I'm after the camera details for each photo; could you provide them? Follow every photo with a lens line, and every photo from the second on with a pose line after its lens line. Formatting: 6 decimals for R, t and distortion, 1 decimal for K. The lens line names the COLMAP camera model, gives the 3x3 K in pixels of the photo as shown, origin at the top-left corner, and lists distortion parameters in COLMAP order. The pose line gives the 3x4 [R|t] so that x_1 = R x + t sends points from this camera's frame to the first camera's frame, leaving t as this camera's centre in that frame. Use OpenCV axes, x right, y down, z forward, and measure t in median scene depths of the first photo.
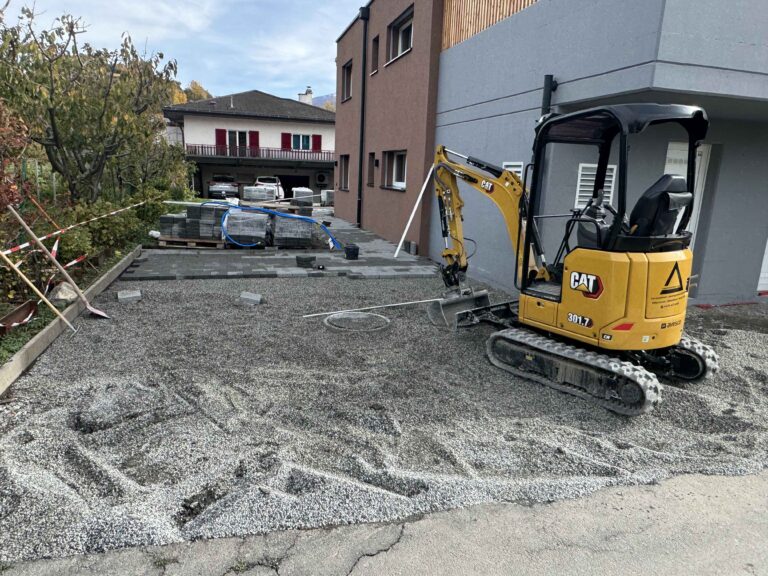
lens RADIAL K [[511.8, 0, 384.0], [0, 511.8, 288.0], [0, 0, 1]] dist [-0.002338, 0.000918]
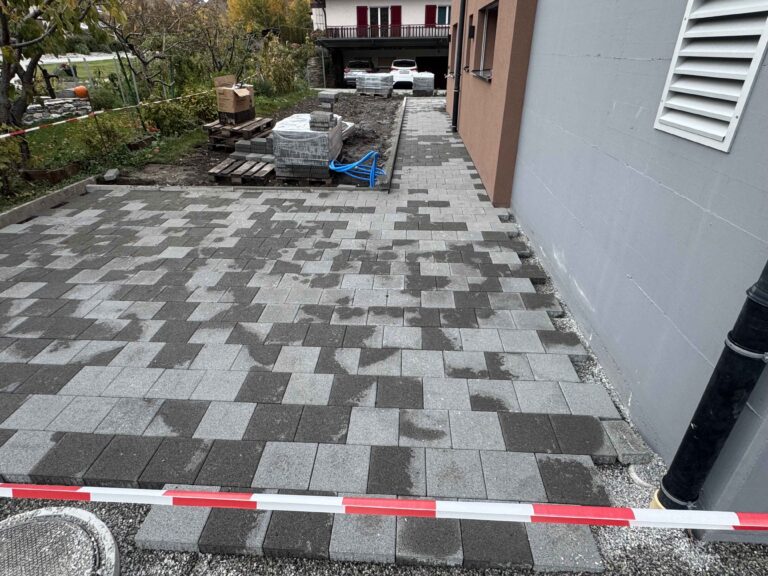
lens RADIAL K [[432.7, 0, 384.0], [0, 432.7, 288.0], [0, 0, 1]] dist [-0.001328, -0.001014]
pose [[0.938364, 0.119971, -0.324161, 0.062748], [-0.026530, 0.960064, 0.278519, -0.053577], [0.344630, -0.252752, 0.904072, 0.250555]]
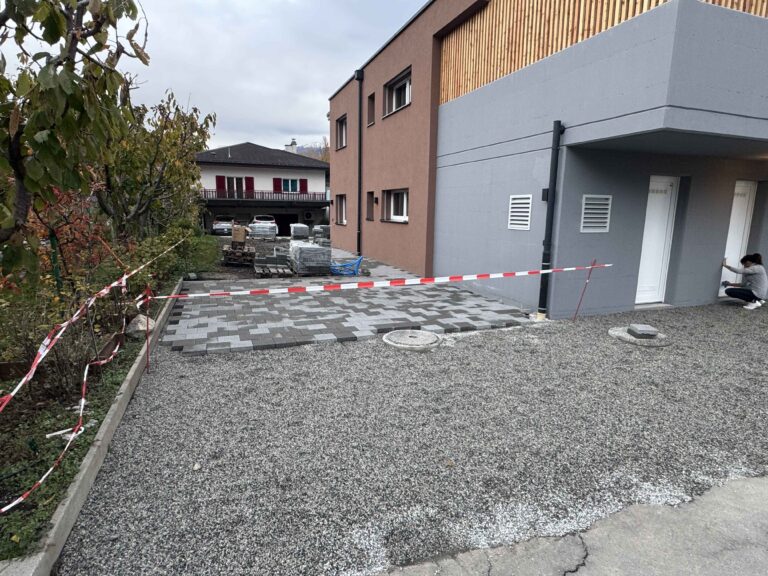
lens RADIAL K [[432.7, 0, 384.0], [0, 432.7, 288.0], [0, 0, 1]] dist [-0.001328, -0.001014]
pose [[0.996535, -0.038870, 0.073527, -0.049690], [0.041967, 0.998275, -0.041050, -0.002218], [-0.071804, 0.043993, 0.996448, 0.015900]]
